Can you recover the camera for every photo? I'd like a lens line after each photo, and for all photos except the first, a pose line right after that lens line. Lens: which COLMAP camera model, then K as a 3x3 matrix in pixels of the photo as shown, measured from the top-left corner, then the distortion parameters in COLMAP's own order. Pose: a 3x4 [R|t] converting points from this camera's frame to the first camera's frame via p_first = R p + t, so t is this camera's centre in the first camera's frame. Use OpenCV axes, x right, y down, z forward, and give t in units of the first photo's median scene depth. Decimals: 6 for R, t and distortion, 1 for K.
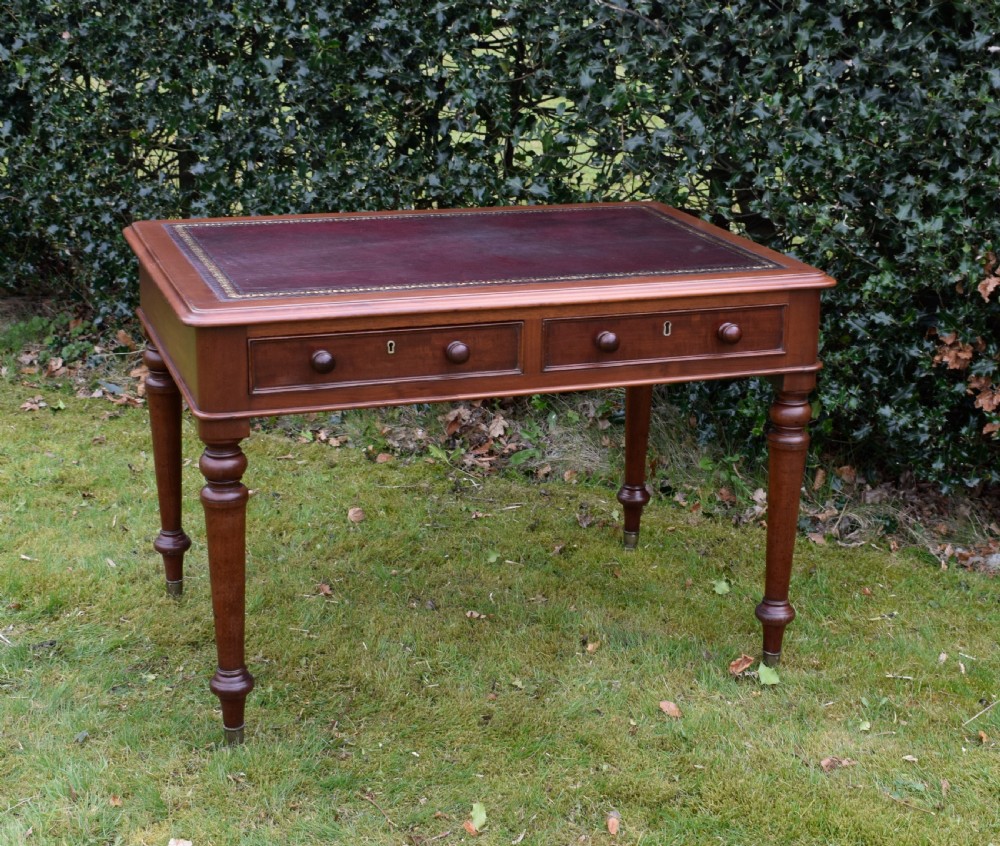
lens RADIAL K [[1718.9, 0, 545.5], [0, 1718.9, 412.7], [0, 0, 1]] dist [-0.015659, -0.017617]
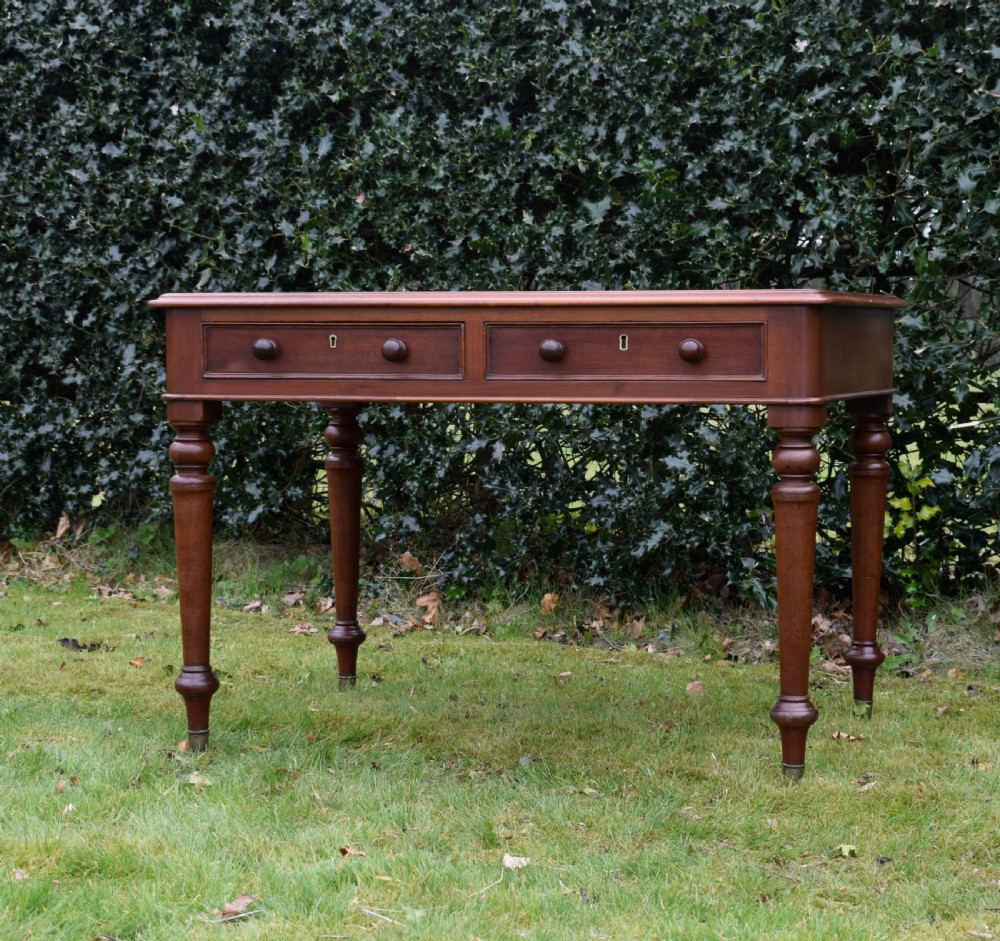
lens RADIAL K [[2446.9, 0, 529.1], [0, 2446.9, 469.7], [0, 0, 1]] dist [-0.014772, 0.049681]
pose [[0.987741, -0.014386, -0.155434, -0.003712], [-0.021483, 0.973742, -0.226641, 0.211751], [0.154613, 0.227202, 0.961496, -0.166016]]
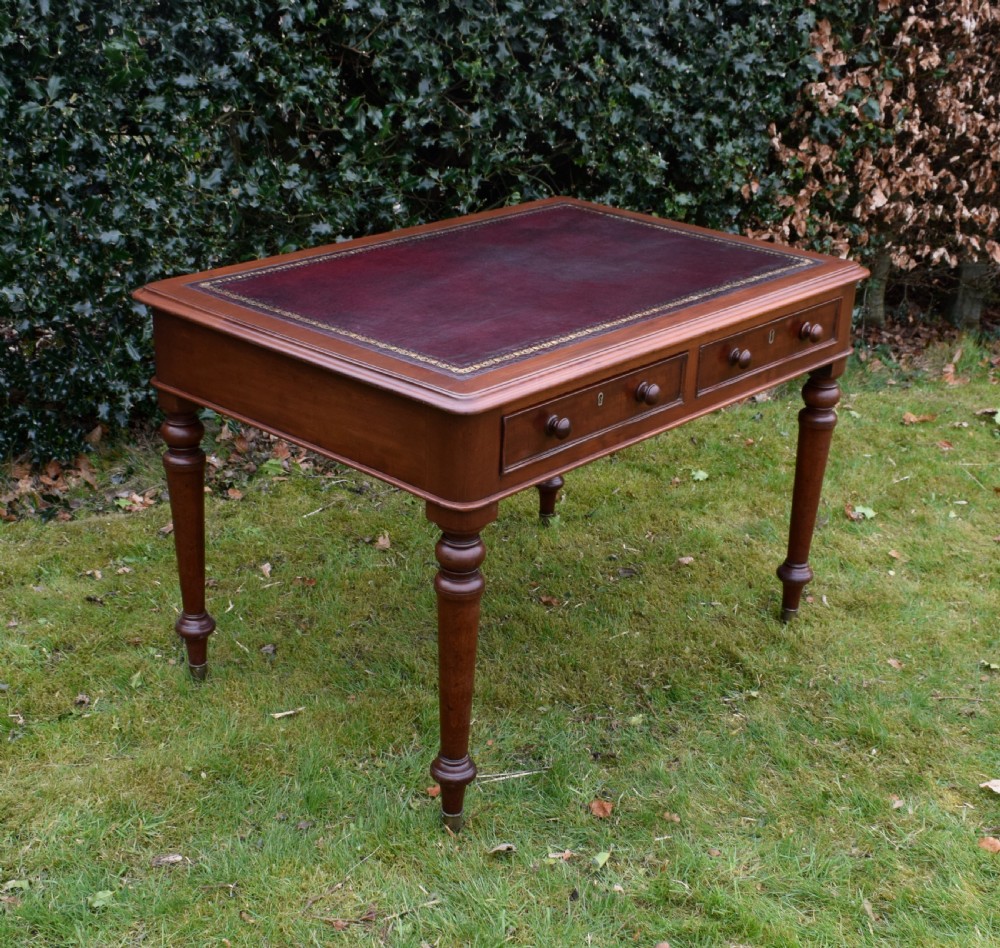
lens RADIAL K [[1491.7, 0, 499.8], [0, 1491.7, 509.4], [0, 0, 1]] dist [-0.019660, -0.016162]
pose [[0.550552, -0.343491, 0.760859, -0.669184], [0.215852, 0.939005, 0.267727, -0.160423], [-0.806412, 0.016836, 0.591114, 0.415890]]
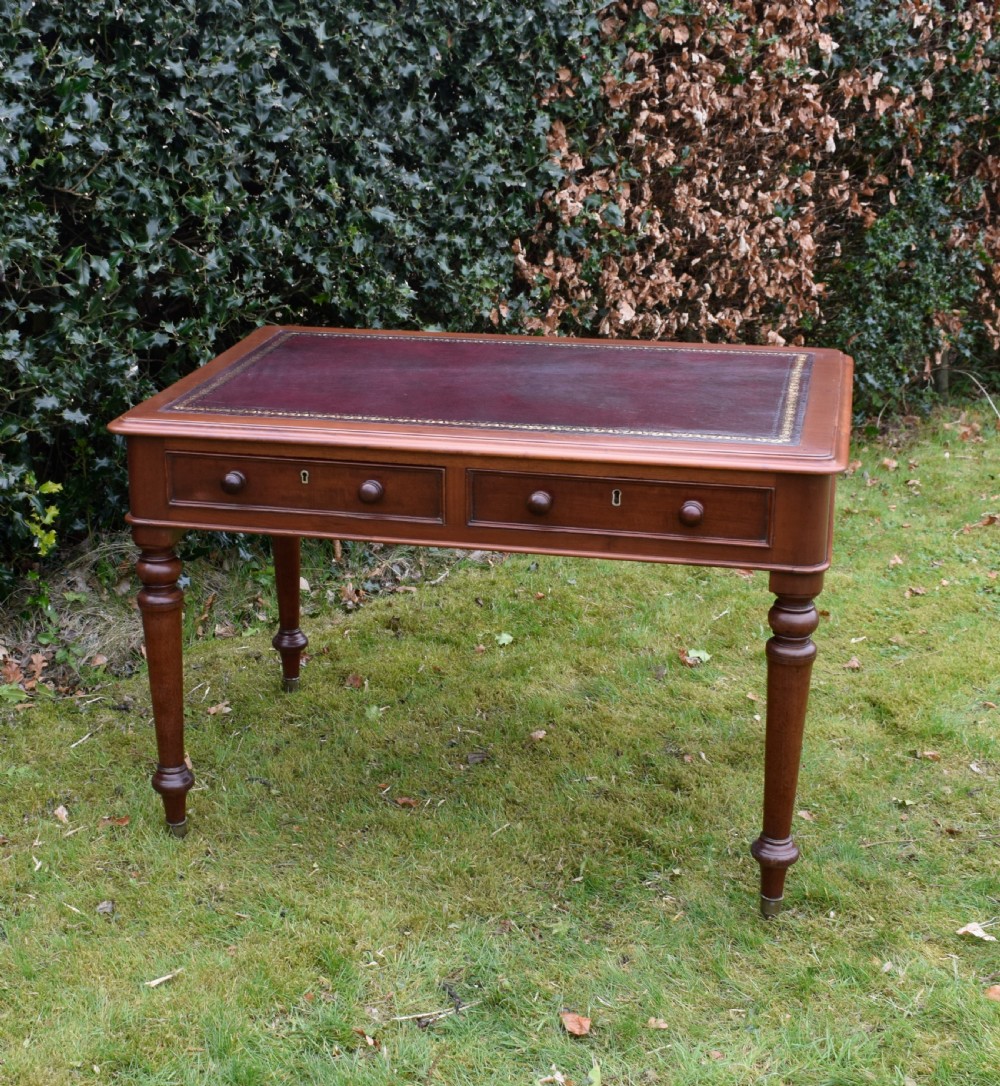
lens RADIAL K [[1752.4, 0, 359.5], [0, 1752.4, 565.7], [0, 0, 1]] dist [-0.016902, 0.001049]
pose [[0.351748, -0.333250, 0.874767, -0.731547], [0.285890, 0.928082, 0.238603, -0.190378], [-0.891370, 0.166160, 0.421724, 0.522195]]
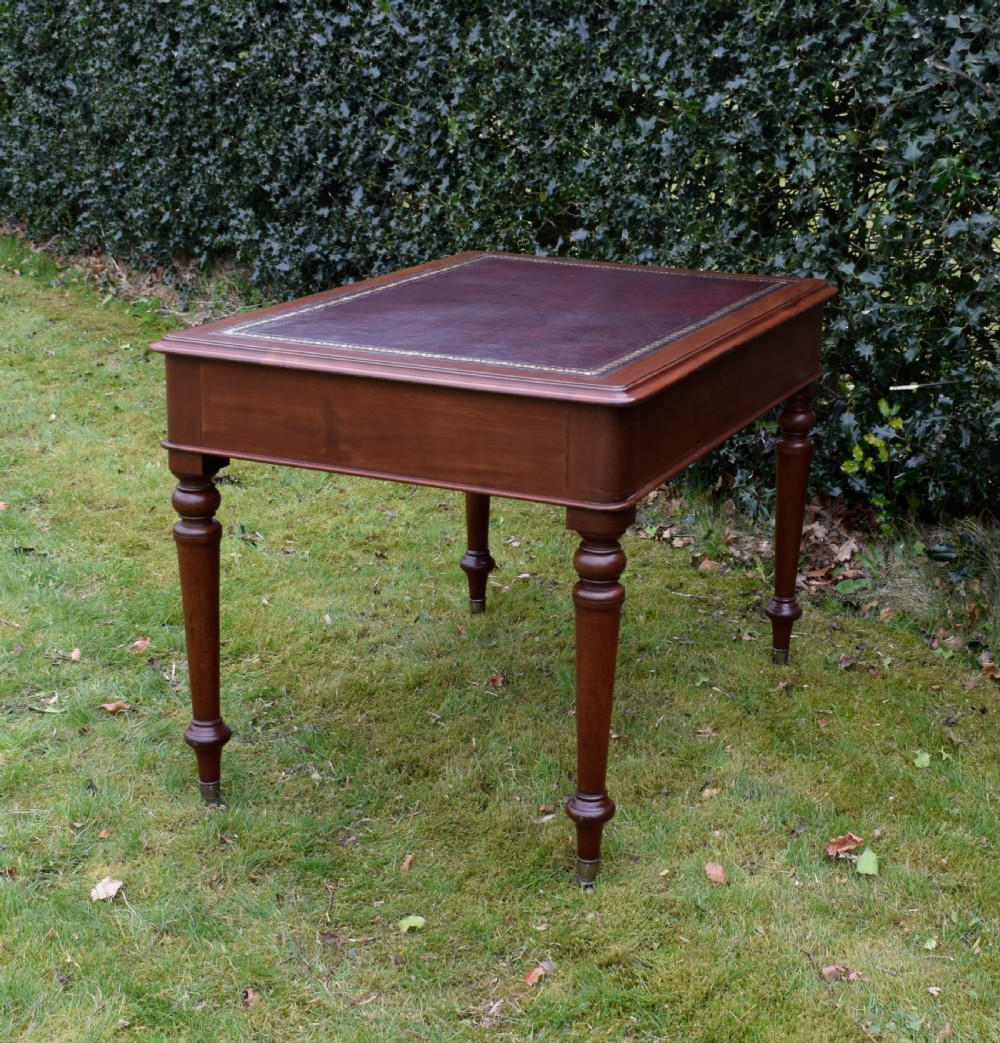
lens RADIAL K [[1845.6, 0, 585.9], [0, 1845.6, 521.2], [0, 0, 1]] dist [-0.019087, -0.027681]
pose [[0.891059, 0.130143, -0.434830, 0.279212], [-0.135712, 0.990578, 0.018373, -0.005912], [0.433124, 0.042641, 0.900325, 0.102622]]
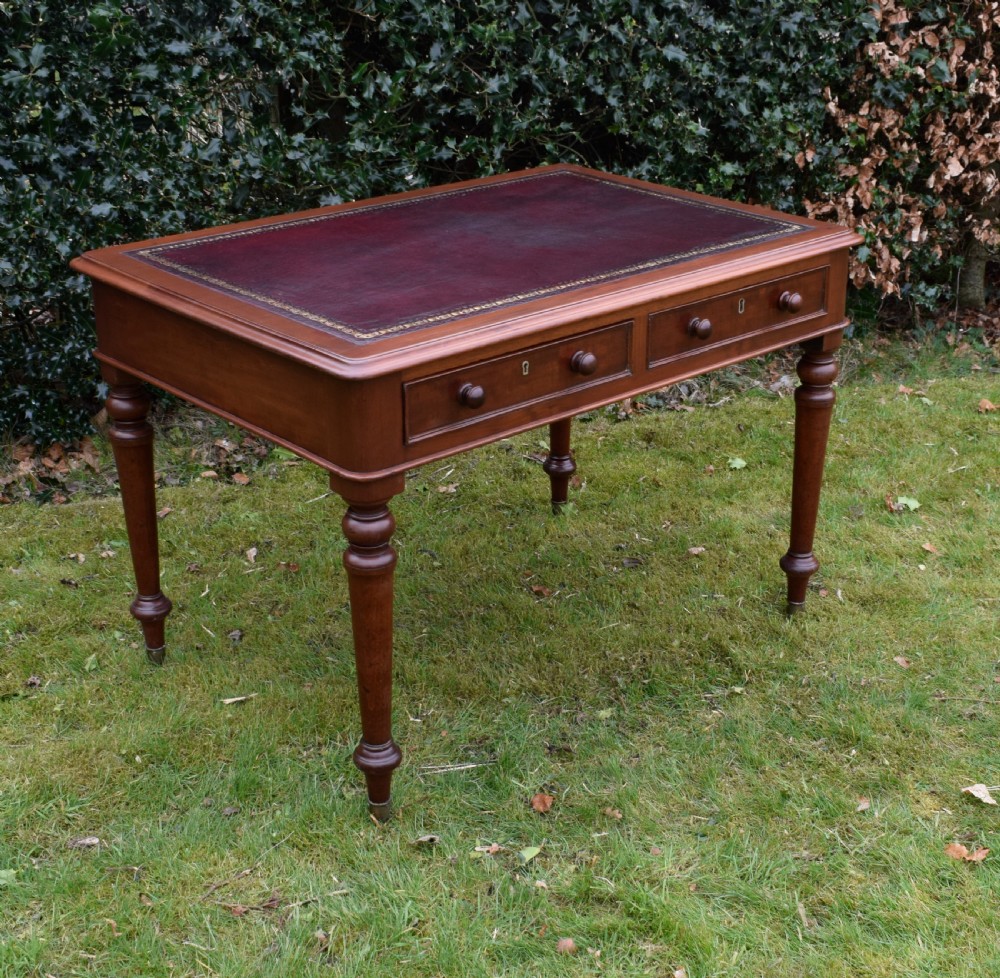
lens RADIAL K [[1612.8, 0, 553.1], [0, 1612.8, 503.1], [0, 0, 1]] dist [-0.016277, -0.017636]
pose [[0.615096, -0.329634, 0.716239, -0.632125], [0.228233, 0.943959, 0.238434, -0.131797], [-0.754696, 0.016810, 0.655859, 0.333813]]
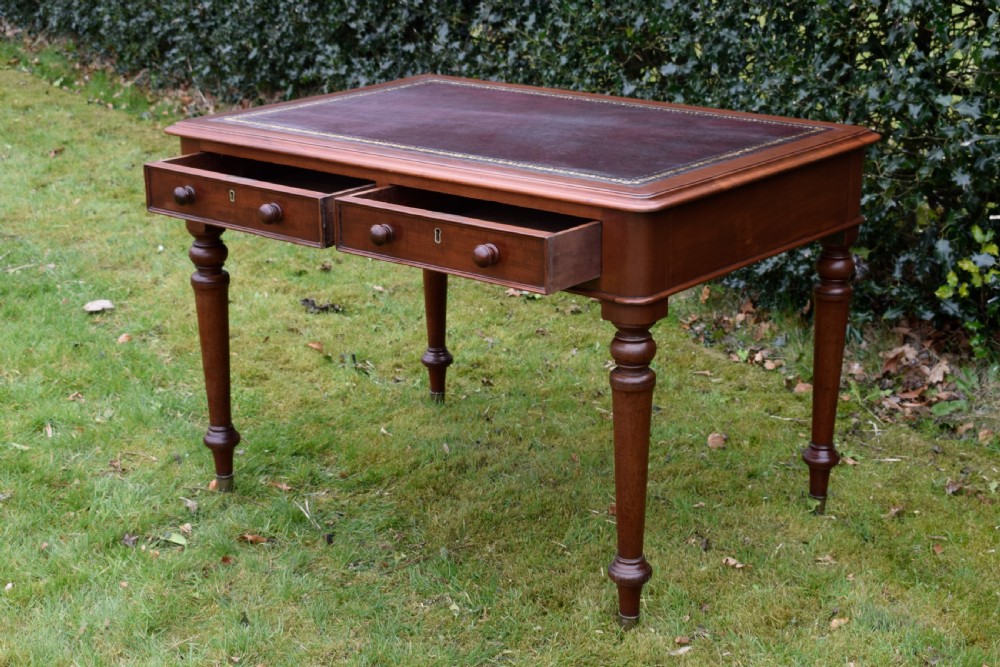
lens RADIAL K [[1739.4, 0, 500.0], [0, 1739.4, 333.5], [0, 0, 1]] dist [-0.010053, -0.018161]
pose [[0.863418, 0.122519, -0.489387, 0.232528], [-0.120233, 0.992084, 0.036244, -0.018241], [0.489953, 0.027546, 0.871313, 0.099871]]
